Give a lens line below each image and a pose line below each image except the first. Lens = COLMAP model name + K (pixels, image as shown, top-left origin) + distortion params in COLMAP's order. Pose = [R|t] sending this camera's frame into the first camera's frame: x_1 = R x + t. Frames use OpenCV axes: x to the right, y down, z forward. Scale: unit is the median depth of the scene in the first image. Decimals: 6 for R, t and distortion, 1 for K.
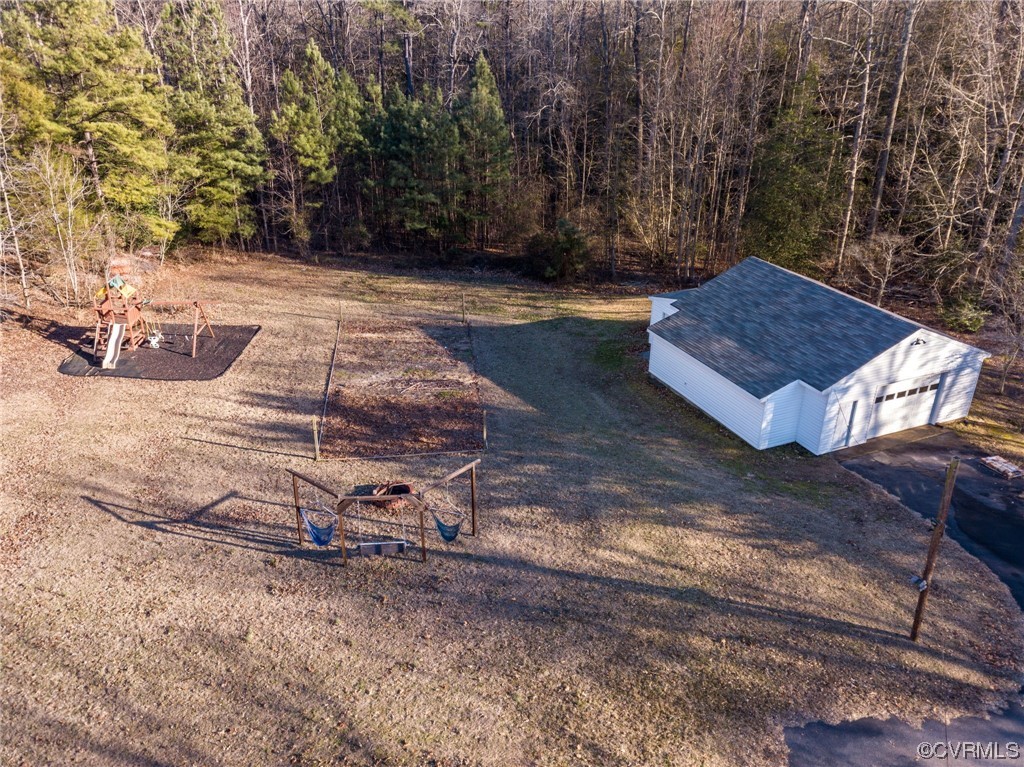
lens RADIAL K [[776.2, 0, 520.7], [0, 776.2, 379.3], [0, 0, 1]] dist [0.027563, 0.004148]
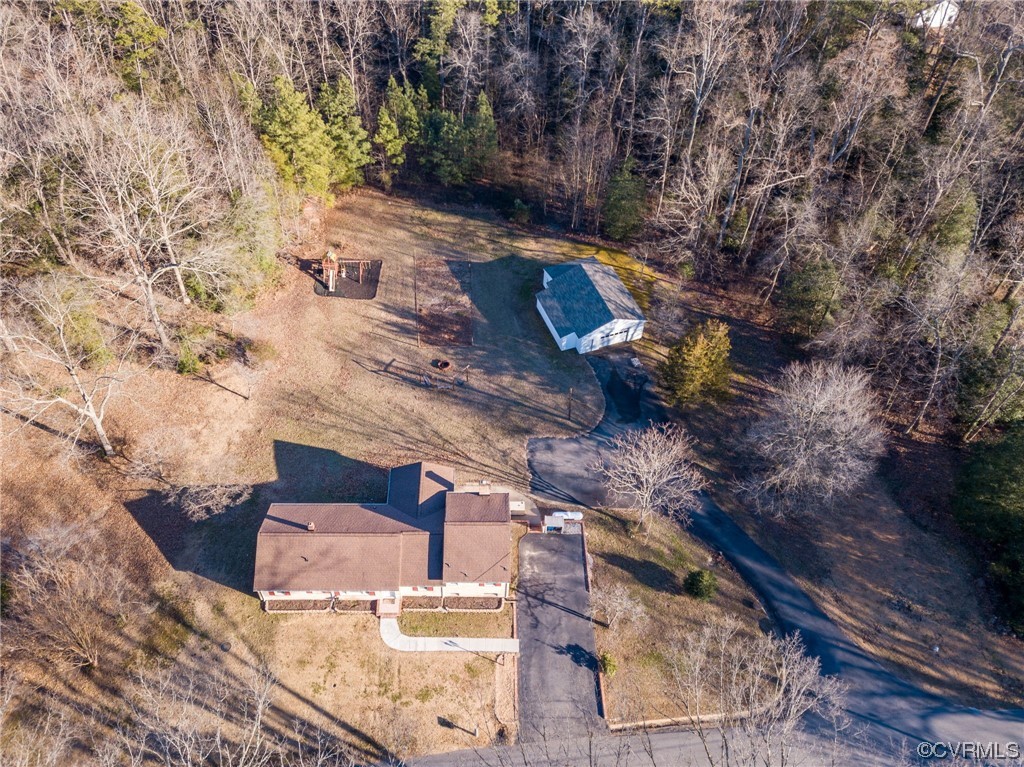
lens RADIAL K [[776.2, 0, 475.6], [0, 776.2, 371.3], [0, 0, 1]] dist [0.027563, 0.004148]
pose [[0.997027, 0.059136, -0.049398, 0.104748], [-0.034615, 0.916503, 0.398526, -0.866345], [0.068841, -0.395632, 0.915826, -1.540588]]
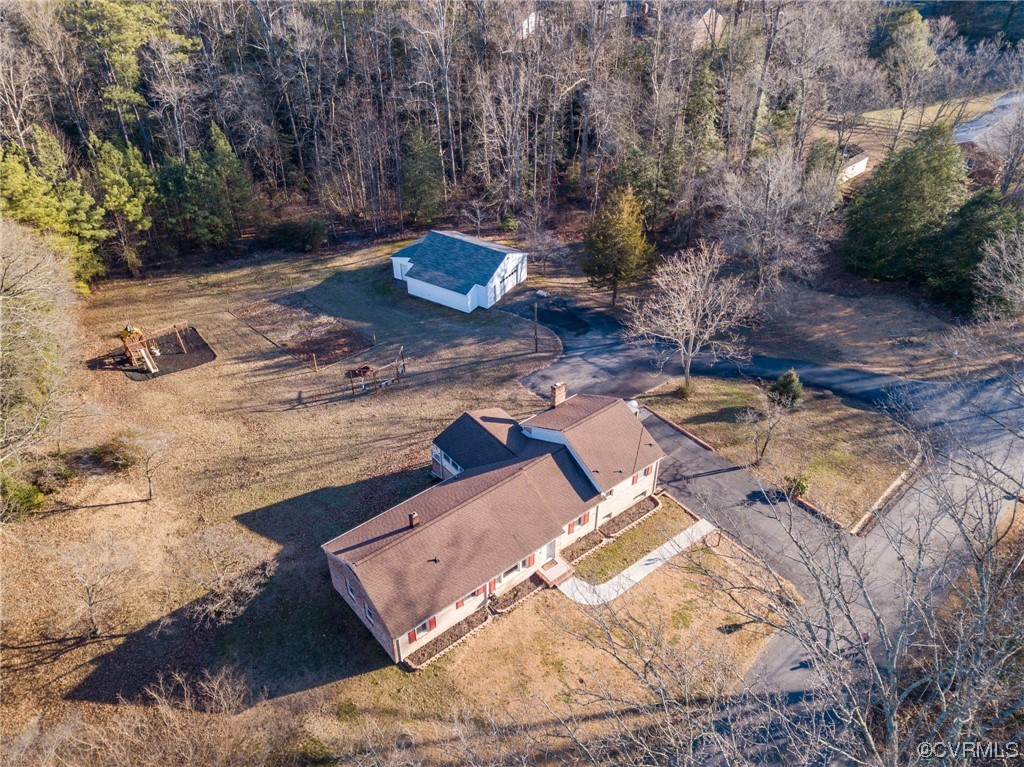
lens RADIAL K [[776.2, 0, 511.0], [0, 776.2, 385.3], [0, 0, 1]] dist [0.027563, 0.004148]
pose [[0.825329, -0.341596, 0.449604, -0.715671], [0.251965, 0.935380, 0.248147, -0.251736], [-0.505317, -0.091519, 0.858067, -1.154989]]
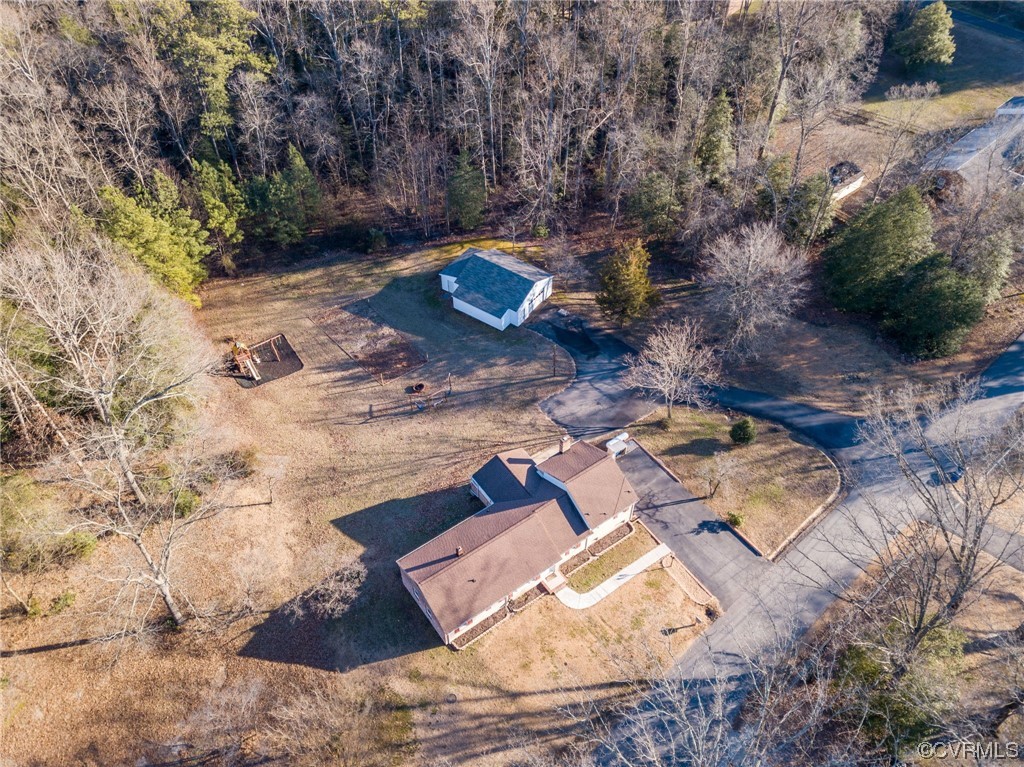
lens RADIAL K [[776.2, 0, 507.6], [0, 776.2, 378.7], [0, 0, 1]] dist [0.027563, 0.004148]
pose [[0.857138, -0.379001, 0.348818, -0.748007], [0.232914, 0.889195, 0.393805, -0.848752], [-0.459419, -0.256301, 0.850437, -1.547789]]
